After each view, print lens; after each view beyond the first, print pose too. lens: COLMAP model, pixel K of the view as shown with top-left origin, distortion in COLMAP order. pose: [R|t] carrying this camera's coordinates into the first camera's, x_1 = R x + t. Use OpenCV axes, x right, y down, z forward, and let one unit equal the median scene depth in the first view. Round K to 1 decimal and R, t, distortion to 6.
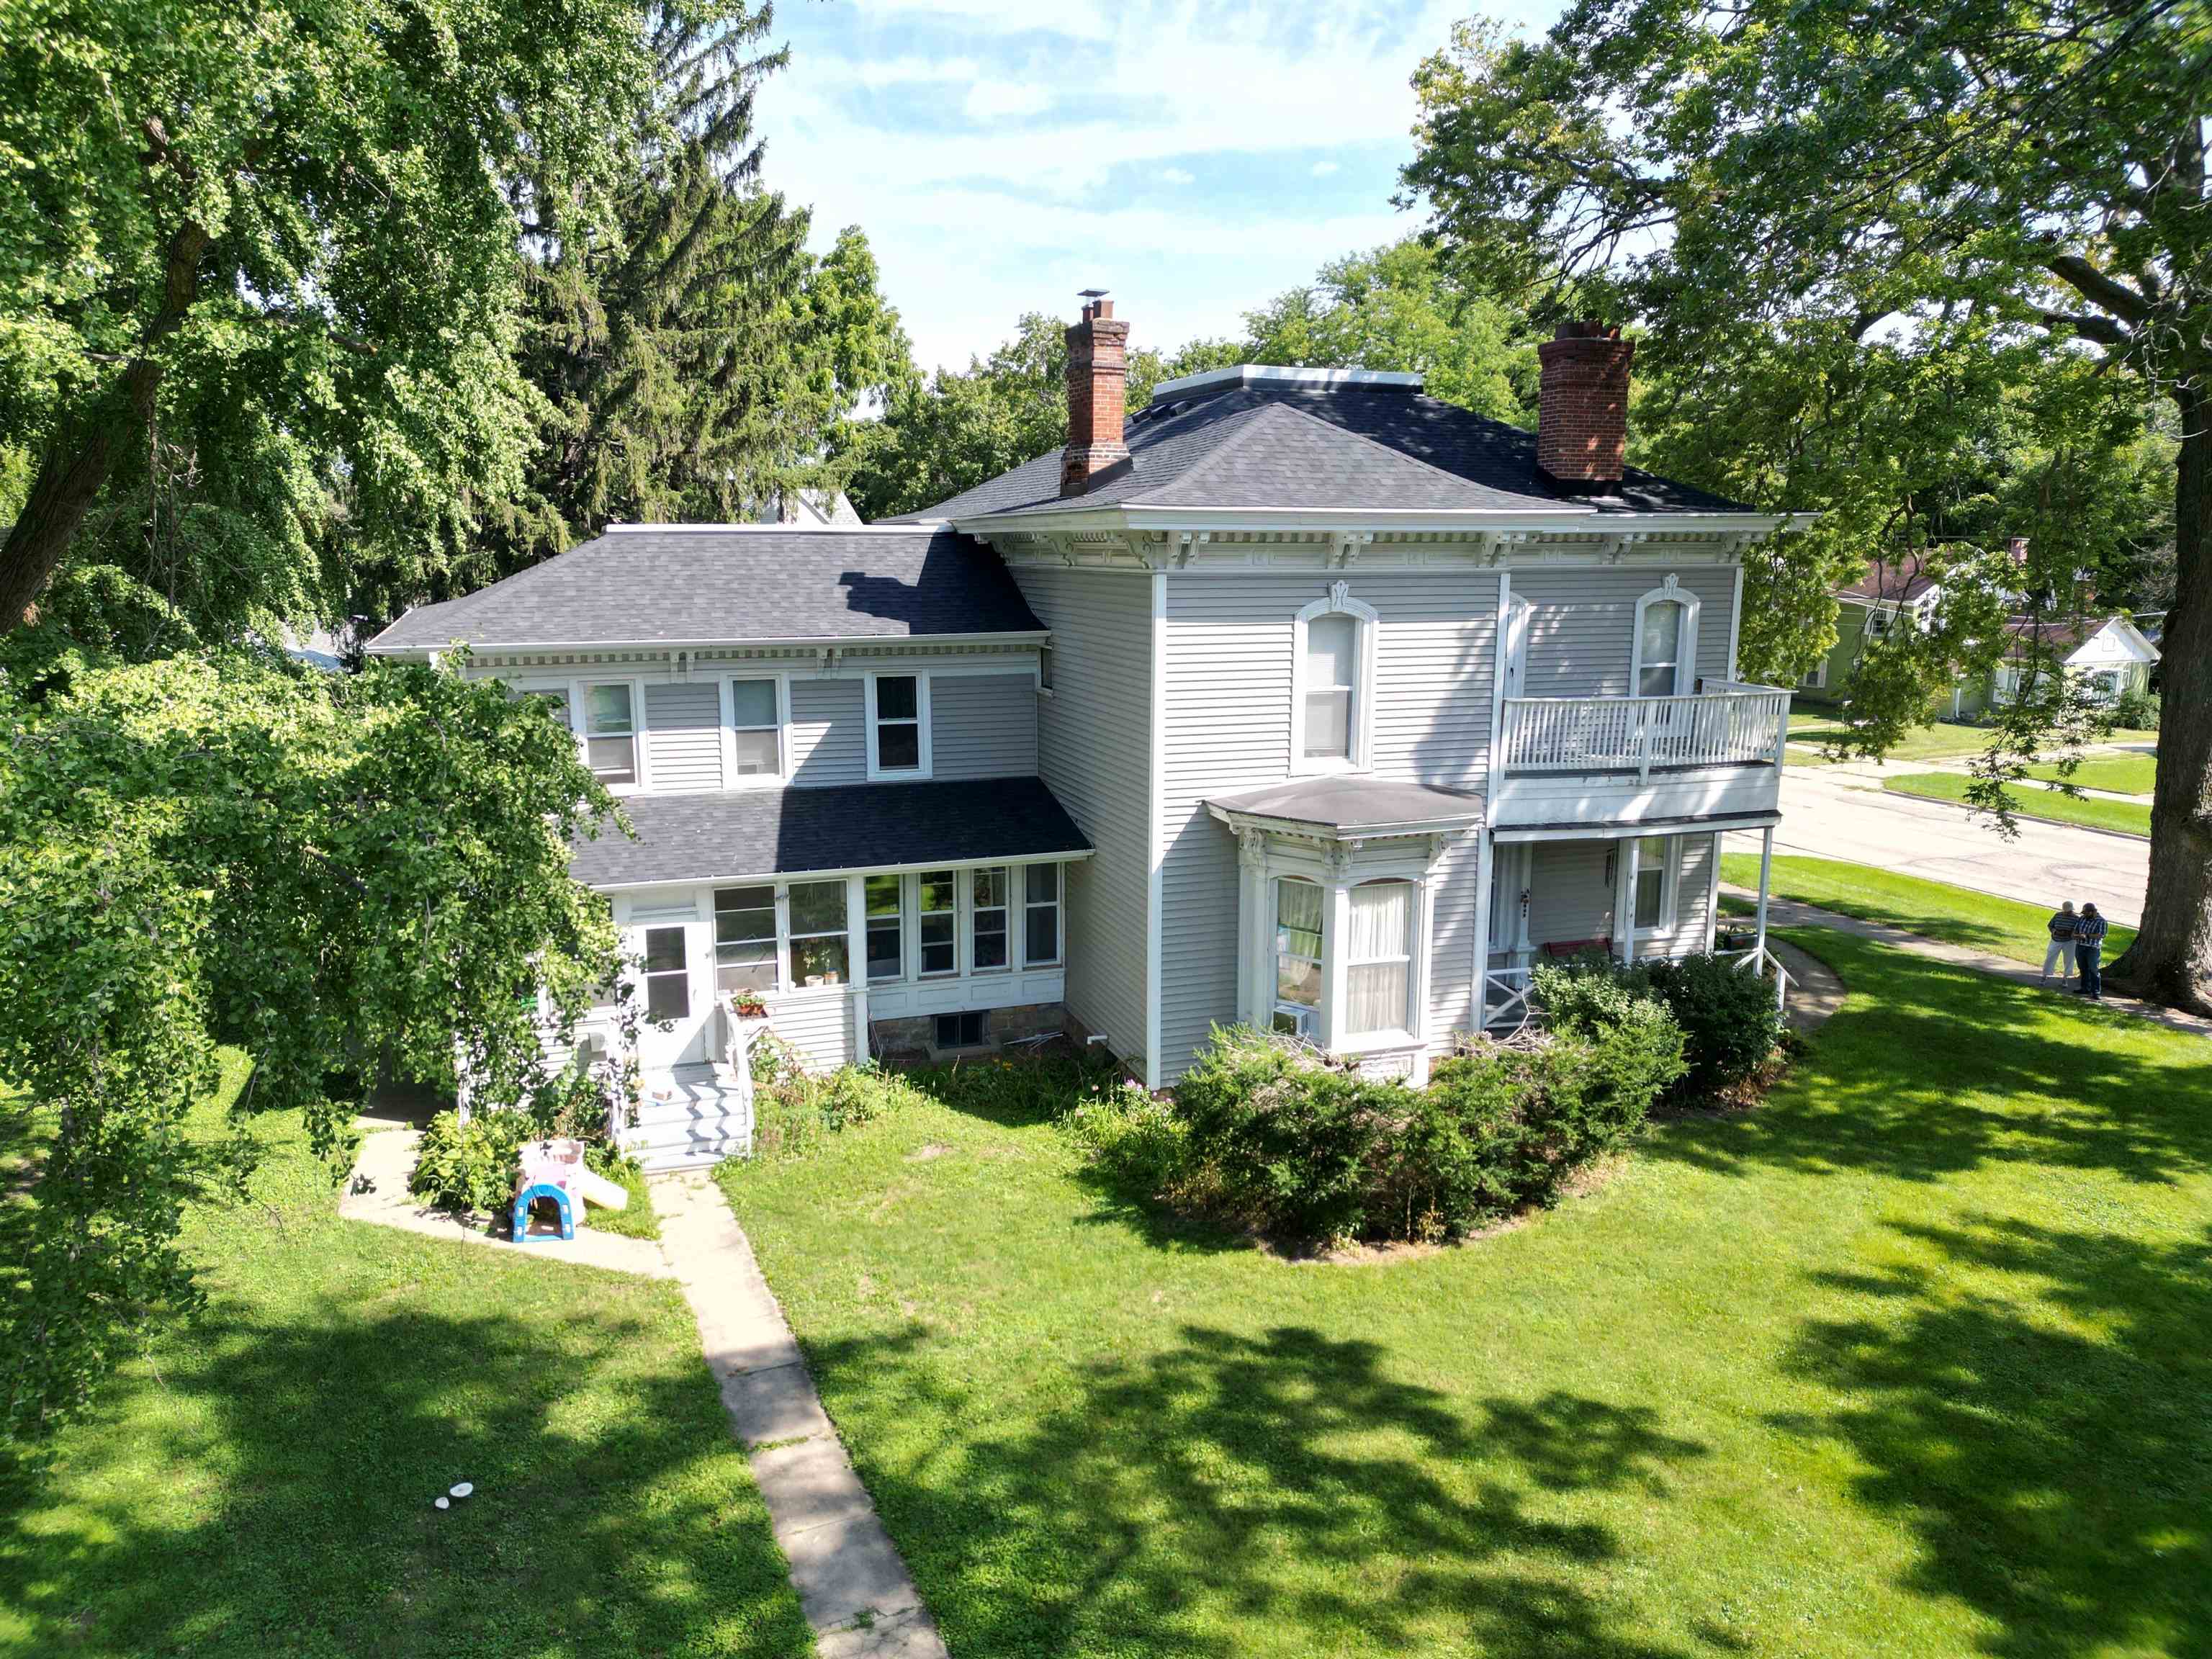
lens RADIAL K [[1567.4, 0, 1098.9], [0, 1567.4, 840.5], [0, 0, 1]] dist [0.038448, -0.028446]
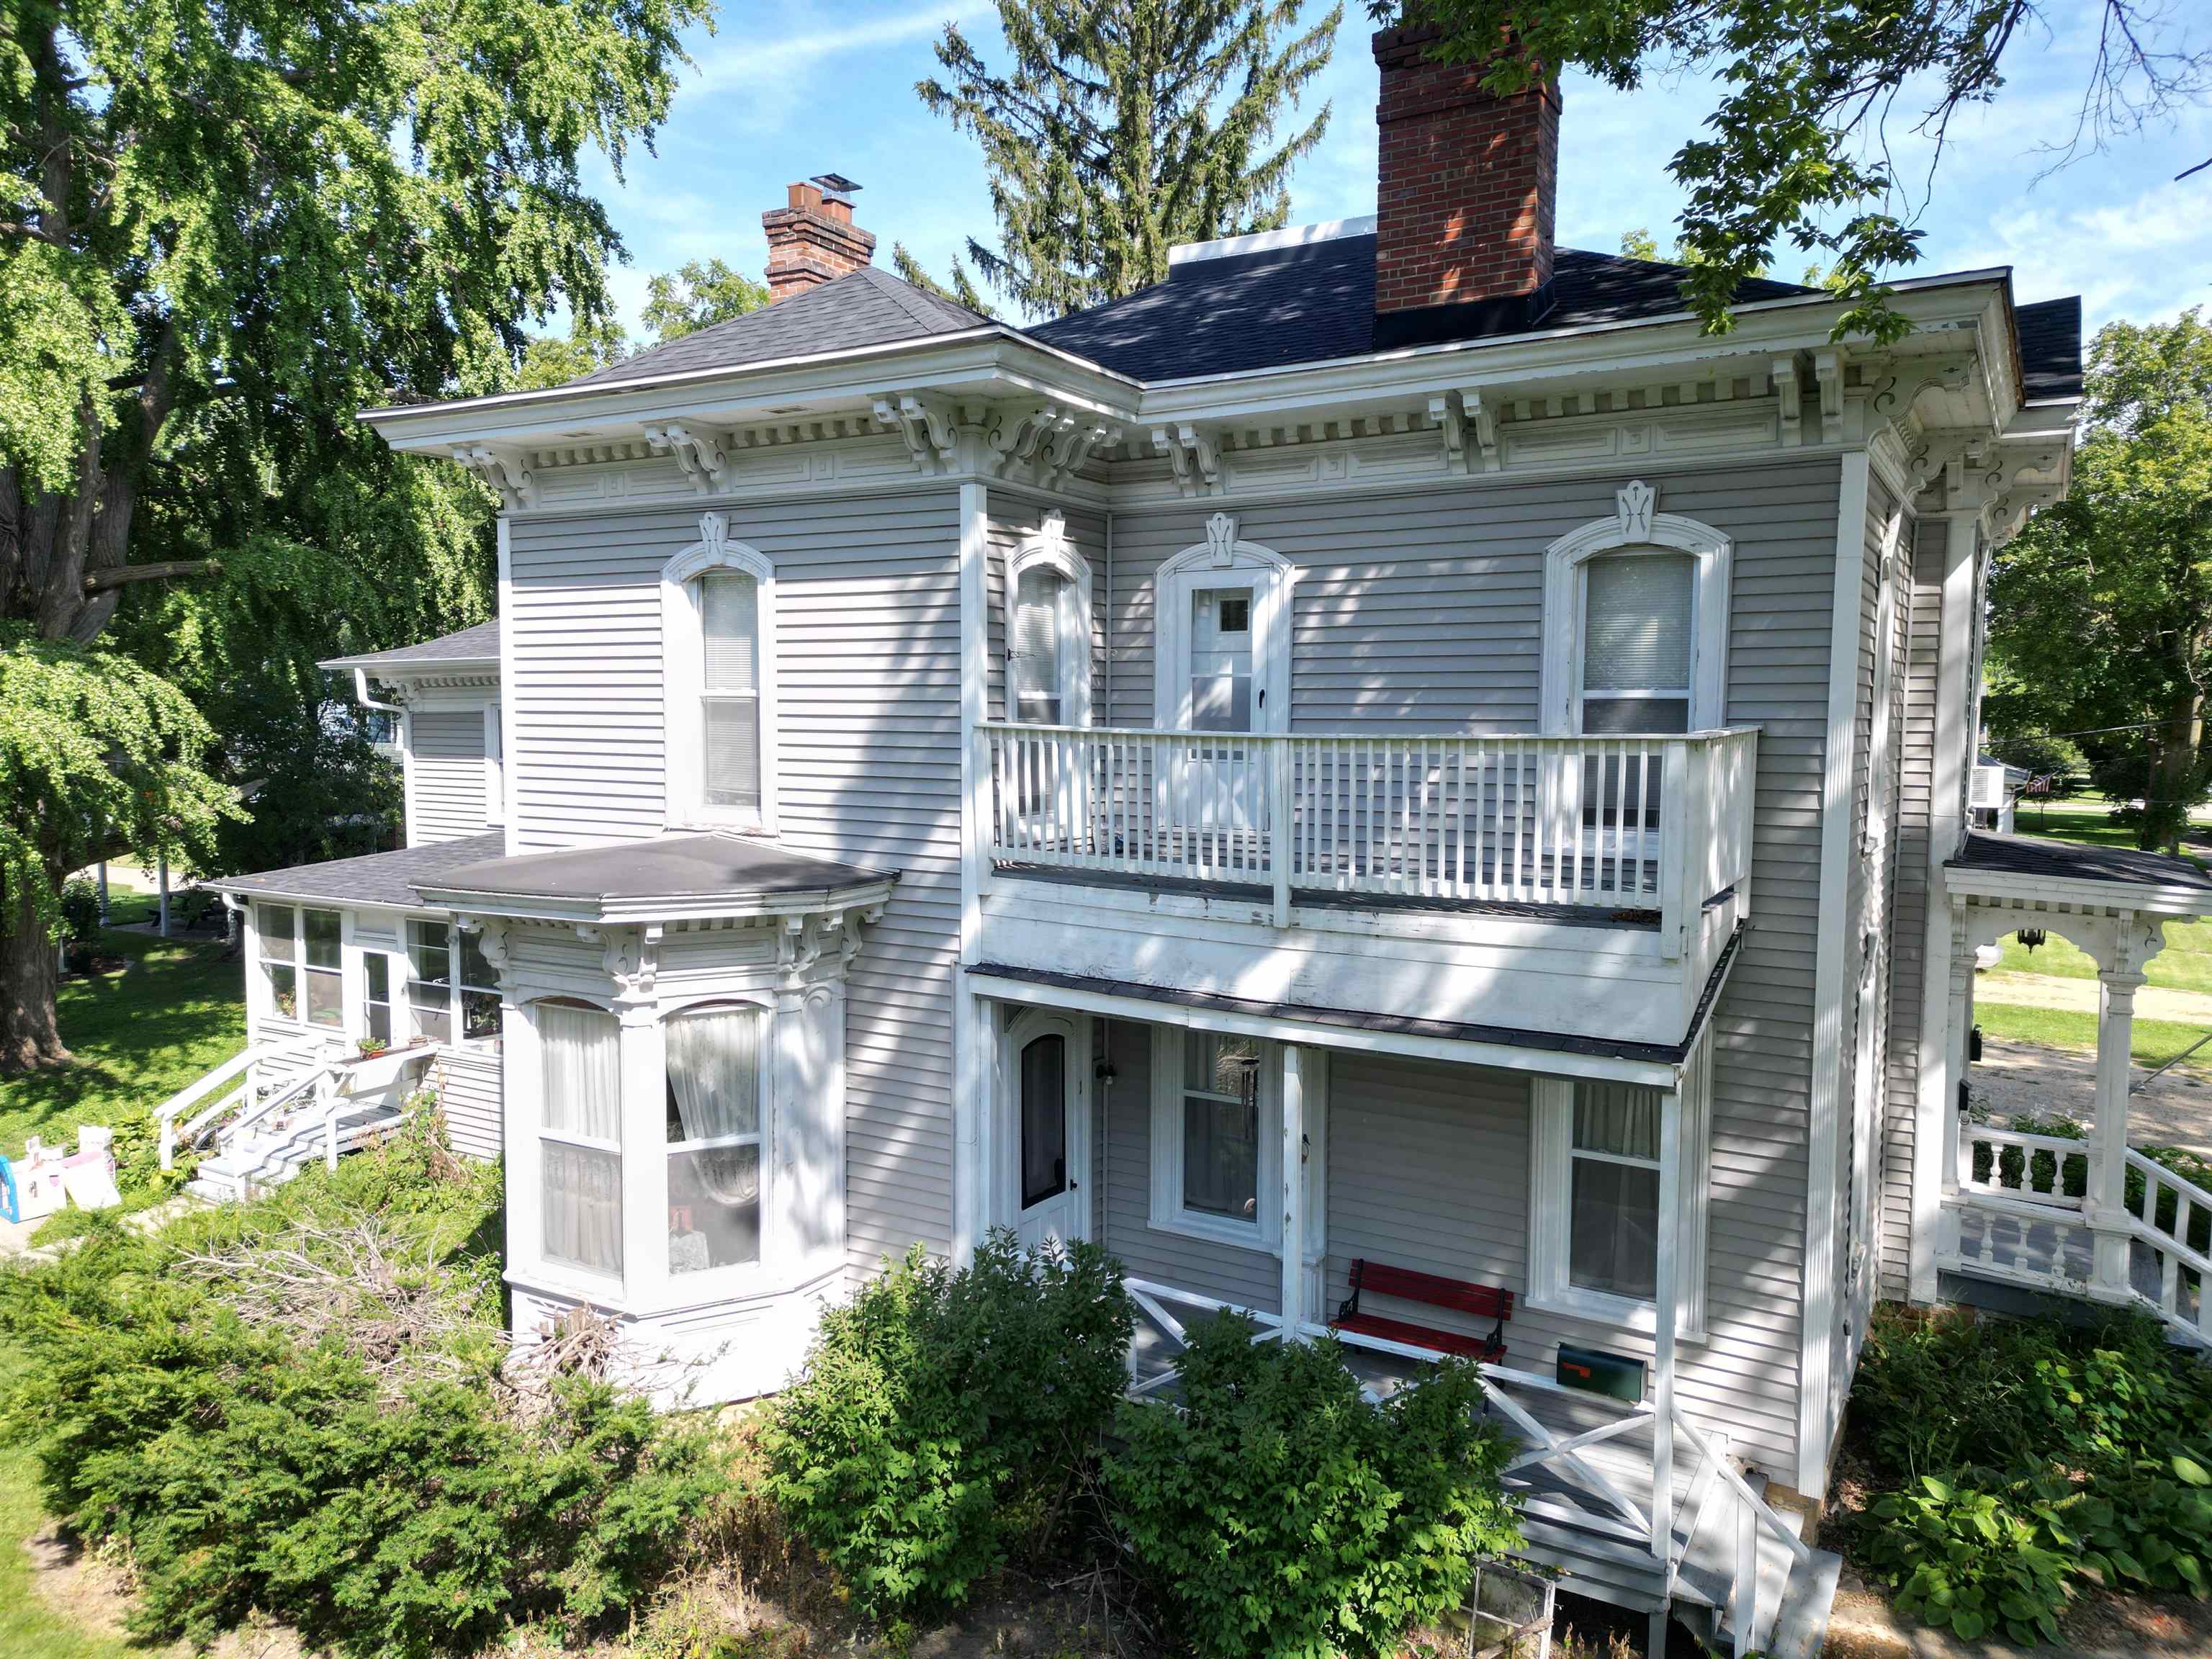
lens RADIAL K [[1567.4, 0, 1100.0], [0, 1567.4, 826.7], [0, 0, 1]] dist [0.038448, -0.028446]
pose [[0.628771, 0.057491, -0.775462, 0.670588], [-0.148800, 0.987729, -0.047424, -0.035094], [0.763220, 0.145207, 0.629610, 0.681003]]
